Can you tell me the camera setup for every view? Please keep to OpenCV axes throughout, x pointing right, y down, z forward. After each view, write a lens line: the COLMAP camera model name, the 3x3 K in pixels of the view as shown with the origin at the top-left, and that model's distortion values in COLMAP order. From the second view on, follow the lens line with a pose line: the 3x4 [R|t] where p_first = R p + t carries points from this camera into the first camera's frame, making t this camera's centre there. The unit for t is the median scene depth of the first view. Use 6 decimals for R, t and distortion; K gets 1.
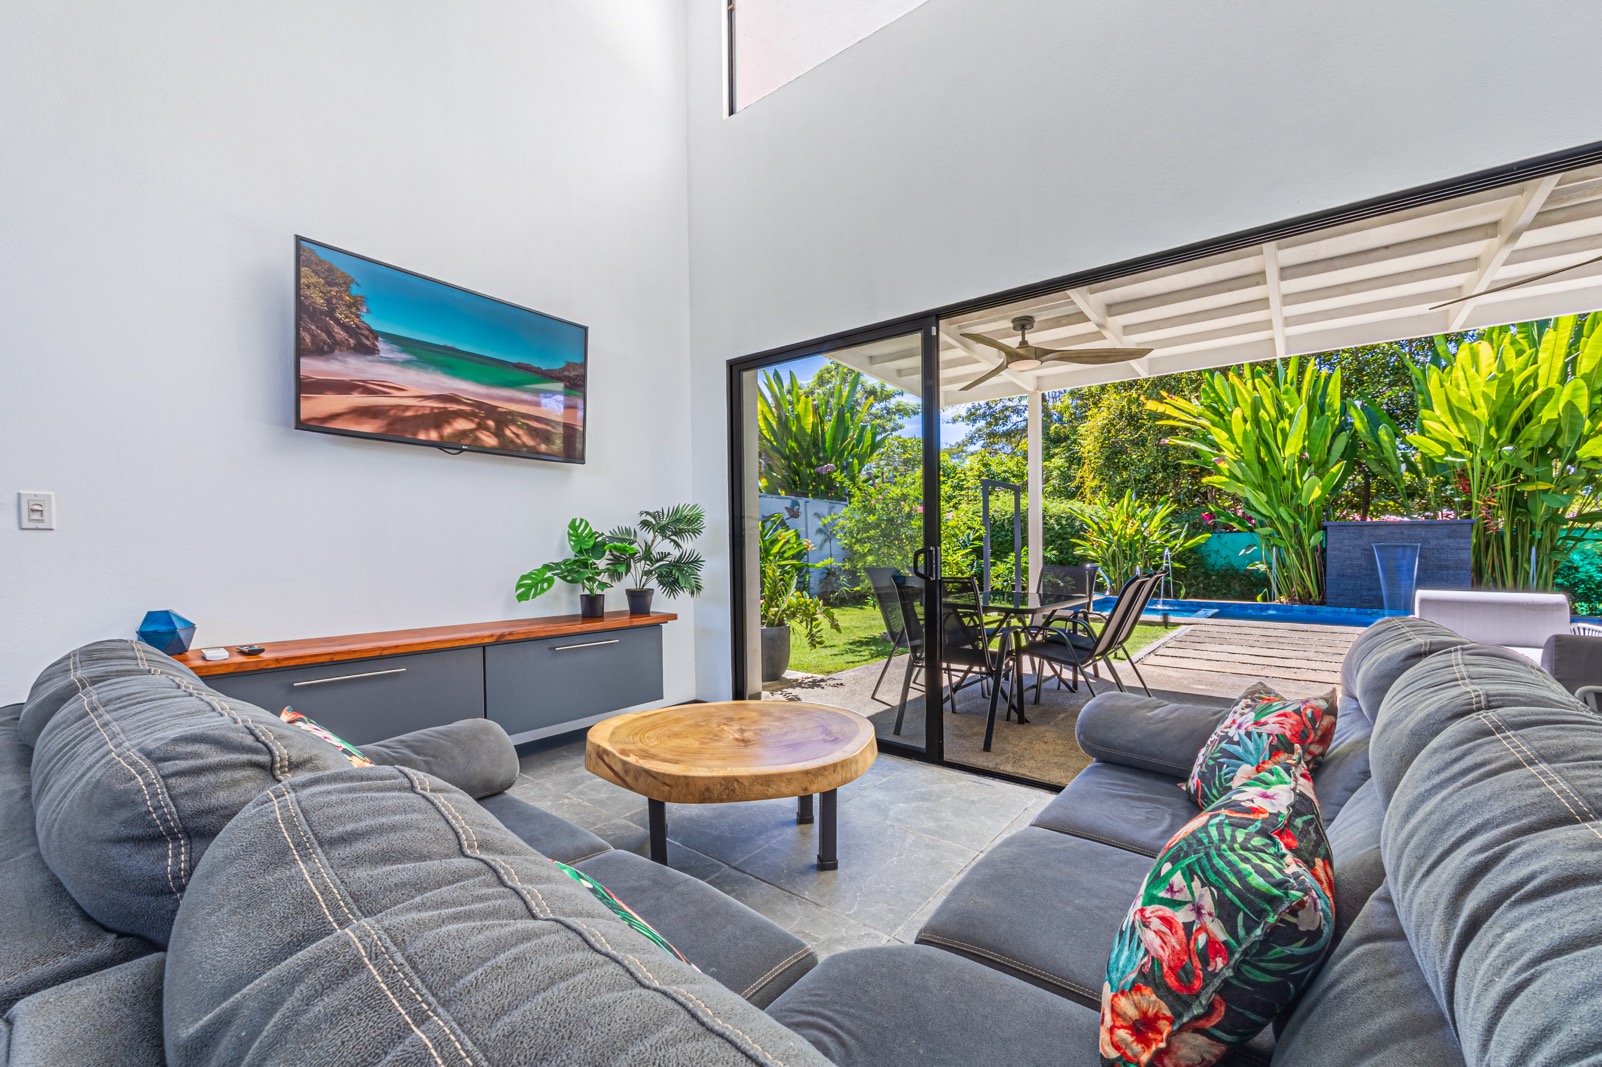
lens RADIAL K [[637.6, 0, 803.7], [0, 637.6, 548.8], [0, 0, 1]] dist [0.001503, 0.000046]
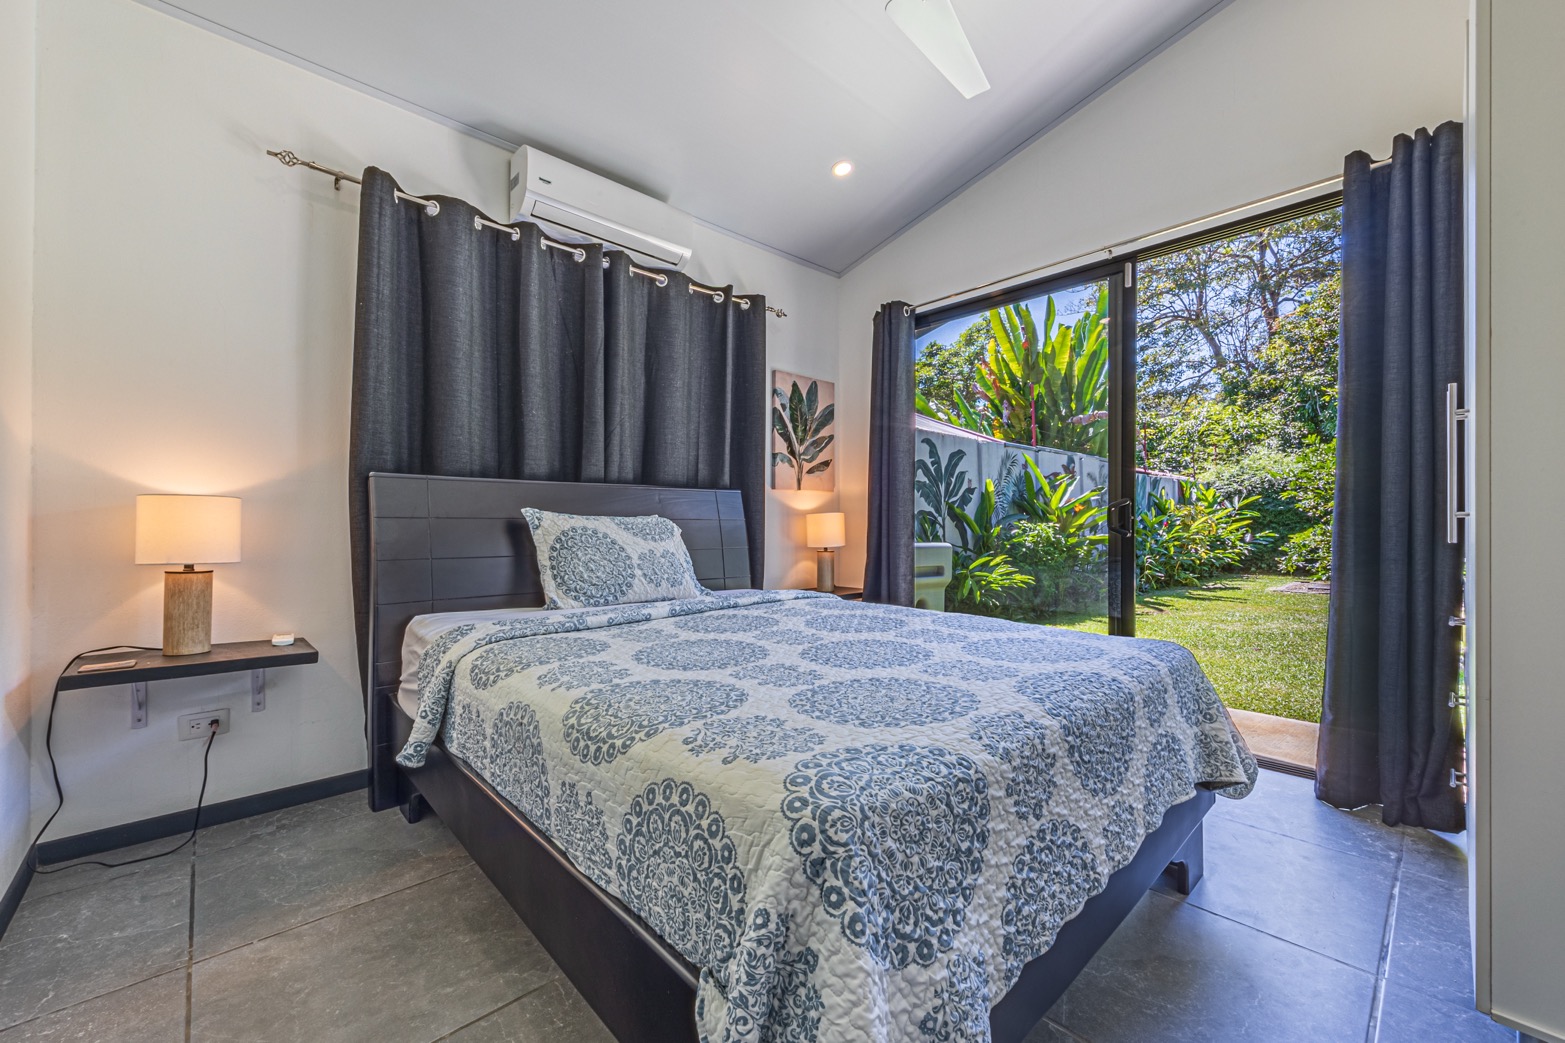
lens RADIAL K [[622.3, 0, 809.0], [0, 622.3, 513.4], [0, 0, 1]] dist [-0.004727, -0.000099]
pose [[0.991099, -0.005311, -0.133019, -0.289673], [0.003438, 0.999892, -0.014306, 0.004822], [0.133080, 0.013722, 0.991010, 0.262866]]
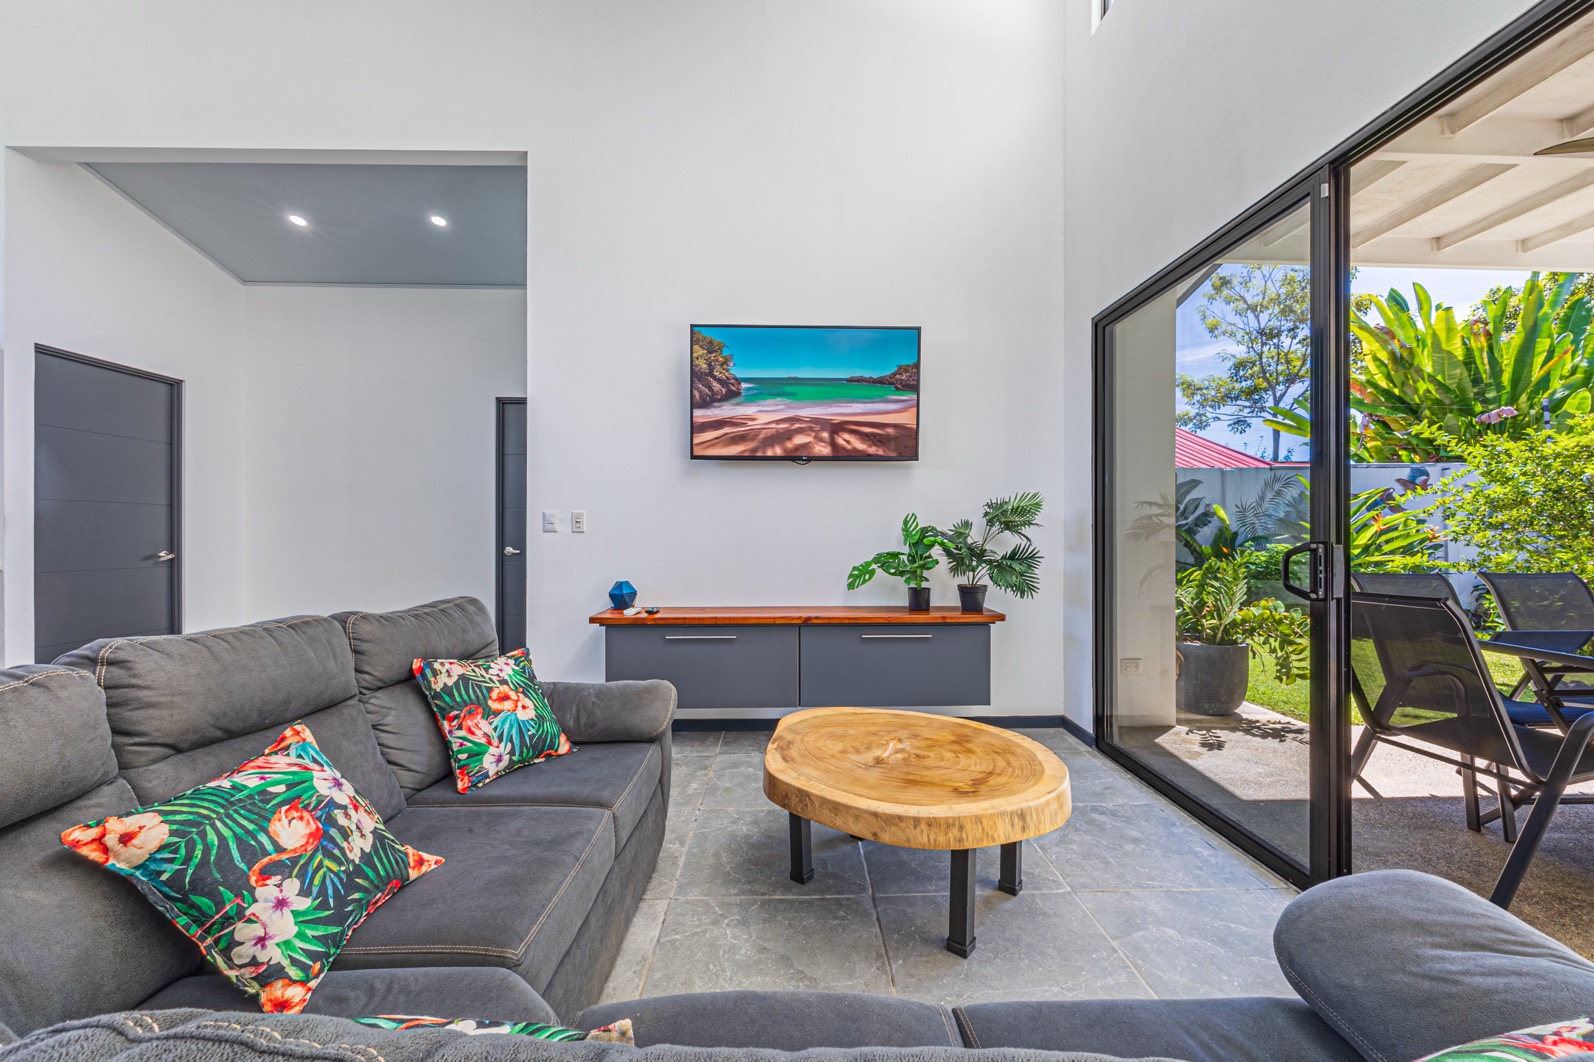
lens RADIAL K [[625.6, 0, 800.6], [0, 625.6, 535.8], [0, 0, 1]] dist [-0.005206, -0.000042]
pose [[0.630275, 0.001230, -0.776371, 0.106102], [-0.000325, 0.999999, 0.001320, -0.004193], [0.776372, -0.000579, 0.630275, 0.071321]]
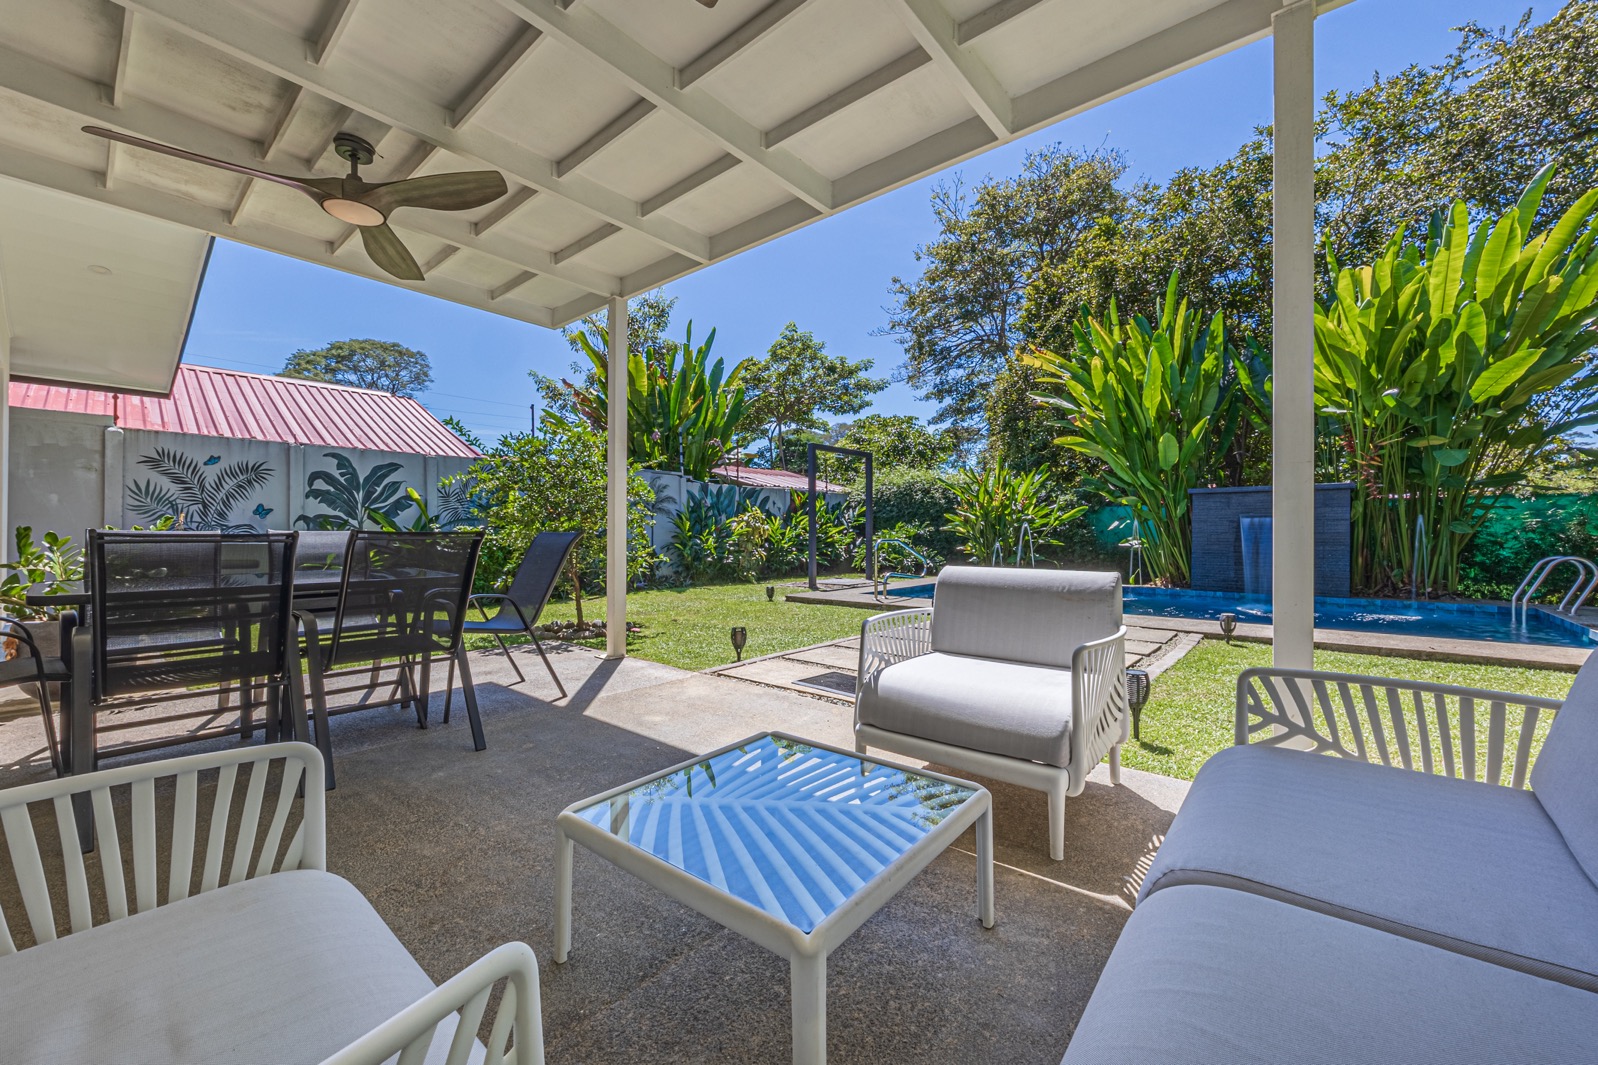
lens RADIAL K [[623.4, 0, 799.0], [0, 623.4, 532.5], [0, 0, 1]] dist [-0.000267, -0.000071]
pose [[0.999171, -0.000737, -0.040713, 0.376259], [0.000836, 0.999997, 0.002411, 0.013994], [0.040711, -0.002443, 0.999168, 0.179802]]
